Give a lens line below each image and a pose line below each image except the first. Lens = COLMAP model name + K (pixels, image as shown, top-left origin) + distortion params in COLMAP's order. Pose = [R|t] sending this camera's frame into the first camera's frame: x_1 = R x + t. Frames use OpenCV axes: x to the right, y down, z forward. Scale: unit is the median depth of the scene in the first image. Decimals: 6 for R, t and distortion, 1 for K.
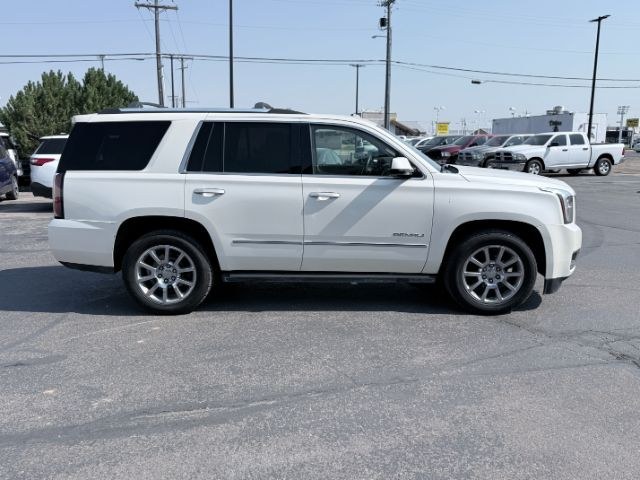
lens RADIAL K [[538.8, 0, 316.8], [0, 538.8, 242.0], [0, 0, 1]] dist [0.020639, -0.039933]
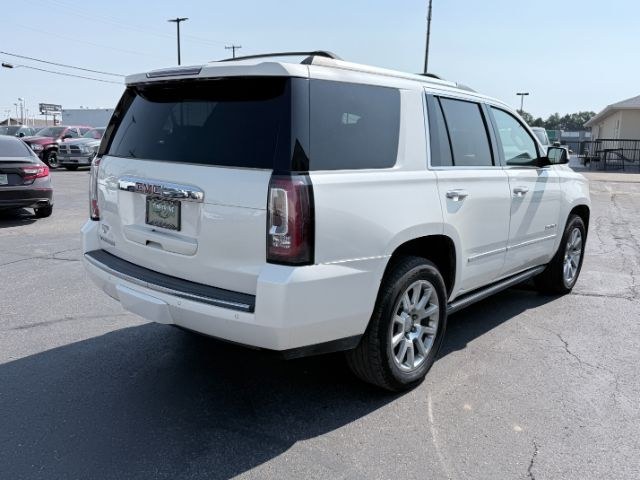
lens RADIAL K [[538.8, 0, 316.6], [0, 538.8, 238.6], [0, 0, 1]] dist [0.020639, -0.039933]
pose [[0.660722, -0.119721, 0.741022, -0.841706], [0.116061, 0.991621, 0.056724, -0.095292], [-0.741604, 0.048525, 0.669081, 0.654992]]
